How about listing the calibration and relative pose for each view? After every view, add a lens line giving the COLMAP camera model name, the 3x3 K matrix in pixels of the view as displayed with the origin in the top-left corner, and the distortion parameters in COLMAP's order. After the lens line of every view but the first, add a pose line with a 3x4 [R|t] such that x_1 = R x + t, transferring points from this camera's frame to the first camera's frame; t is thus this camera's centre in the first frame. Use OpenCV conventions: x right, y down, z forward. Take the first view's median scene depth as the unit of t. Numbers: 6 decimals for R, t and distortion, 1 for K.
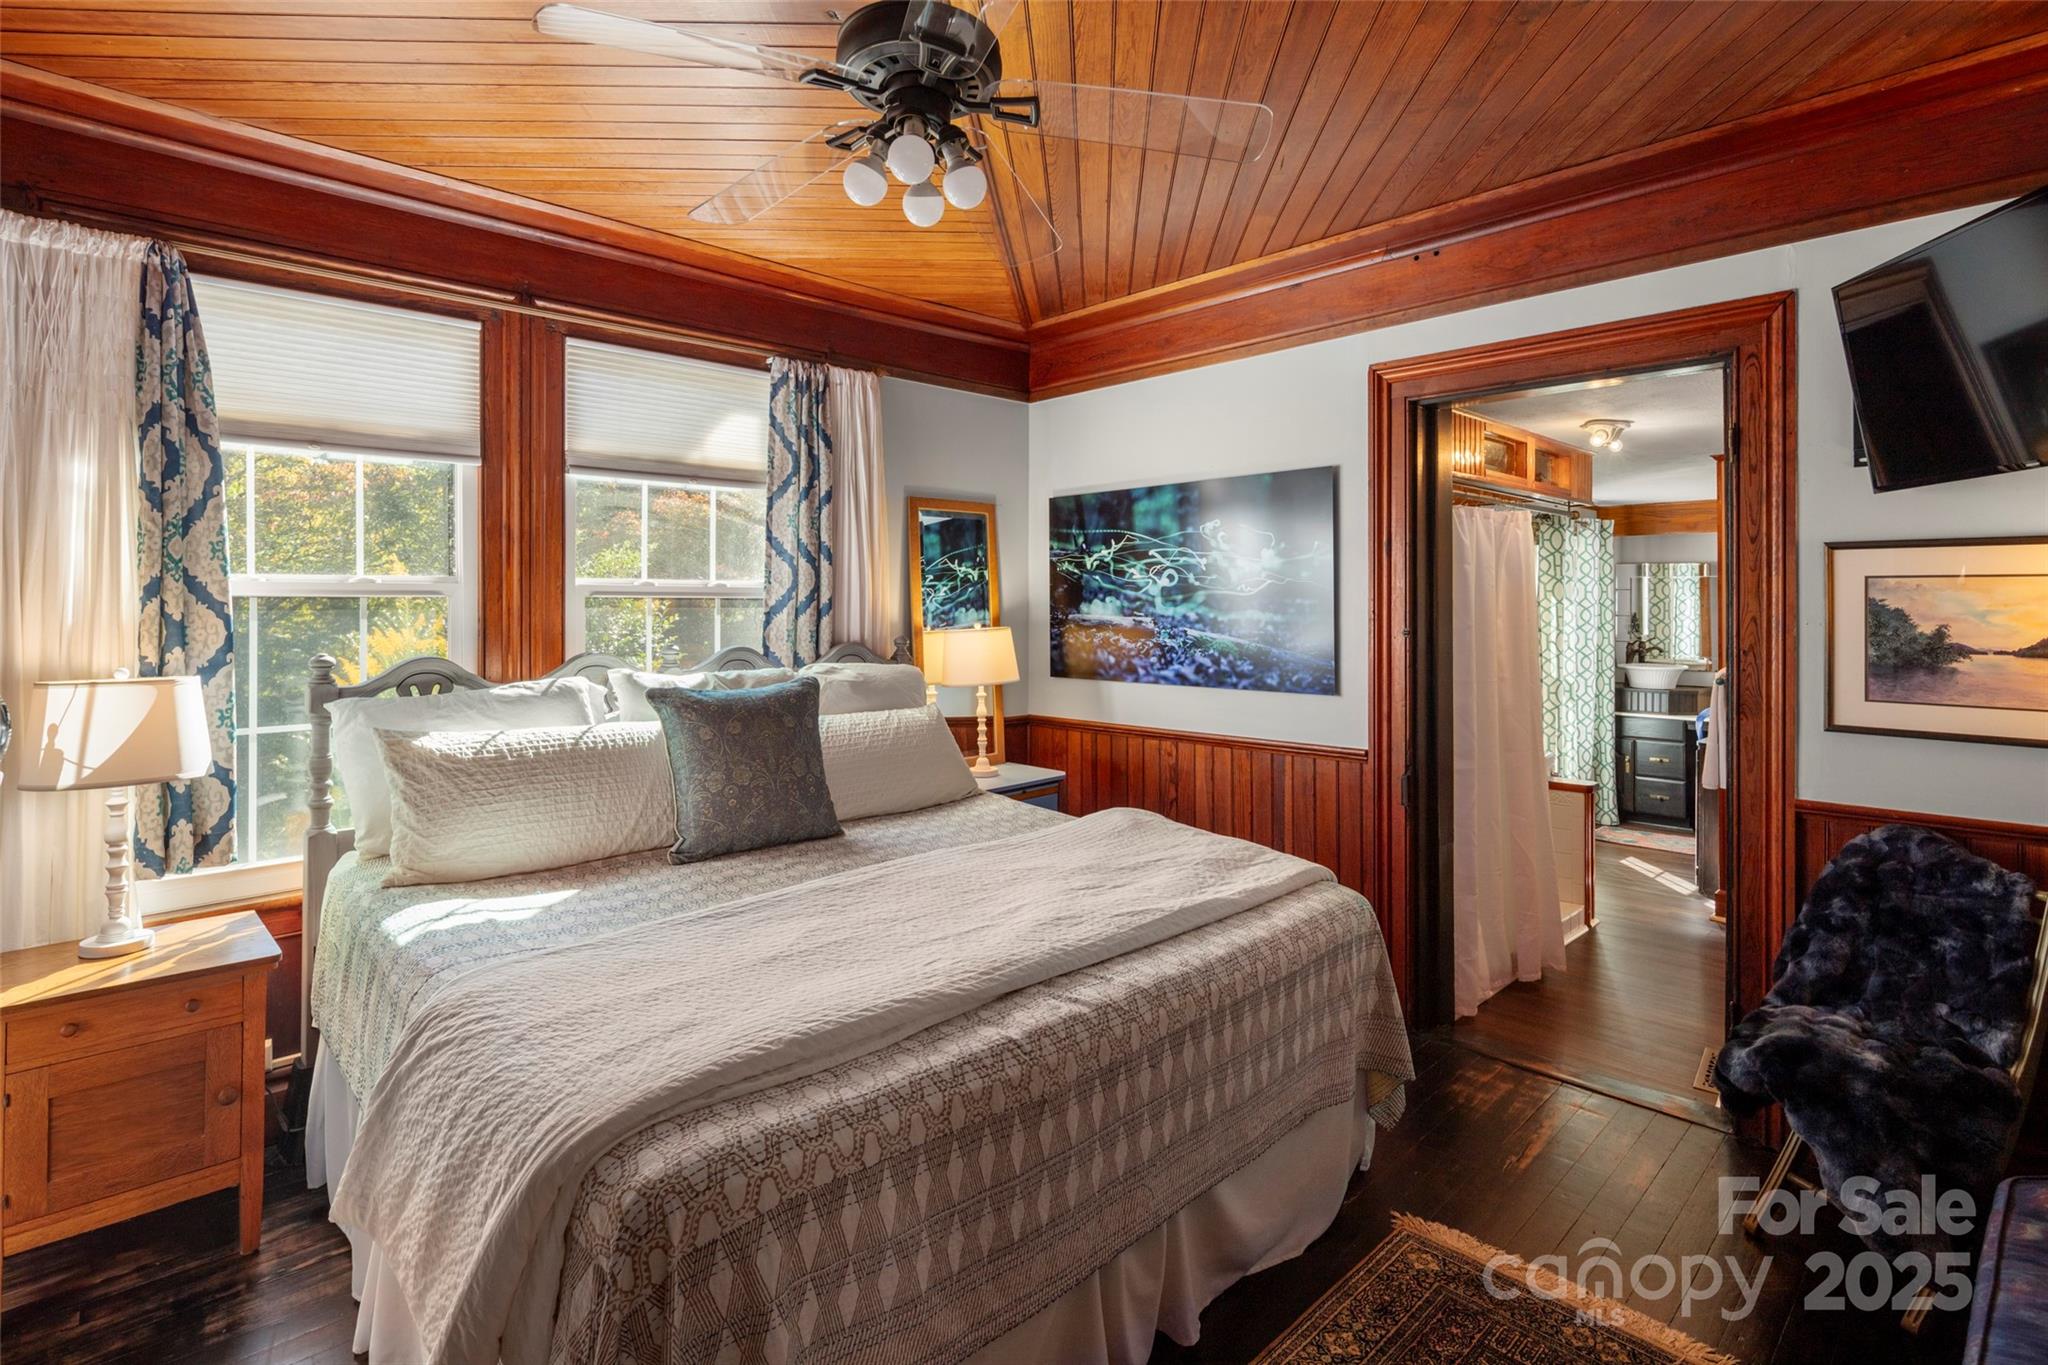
lens RADIAL K [[1009.2, 0, 1042.7], [0, 1009.2, 591.5], [0, 0, 1]] dist [0.002534, -0.001991]
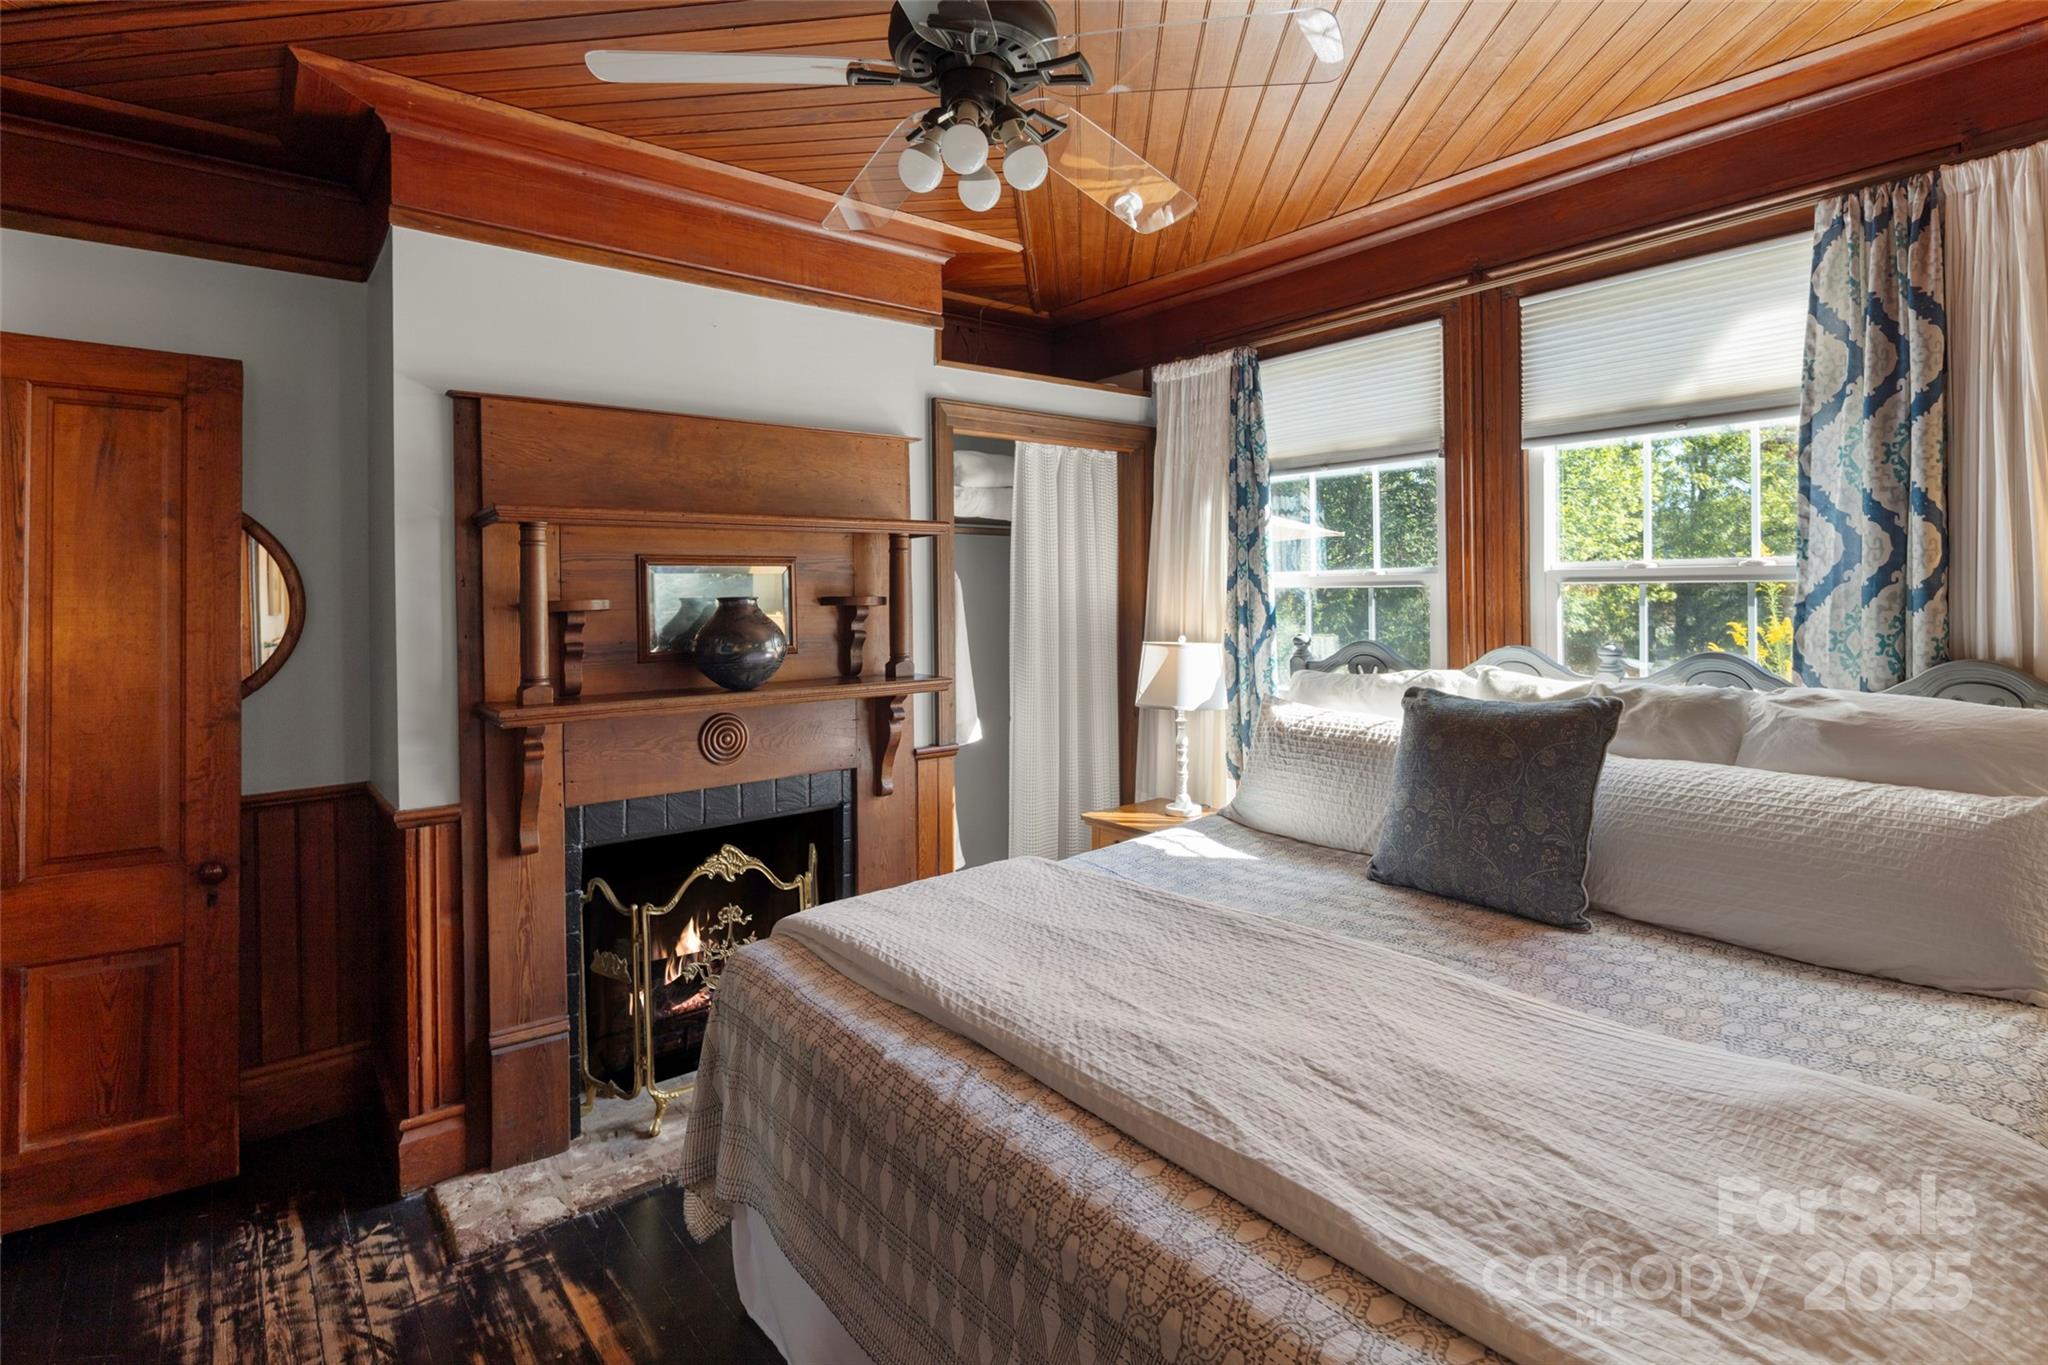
lens RADIAL K [[1009.2, 0, 1042.7], [0, 1009.2, 591.5], [0, 0, 1]] dist [0.002534, -0.001991]
pose [[-0.091545, -0.001155, -0.995800, 0.473290], [0.021156, 0.999771, -0.003104, 0.005241], [0.995576, -0.021351, -0.091499, 0.649027]]
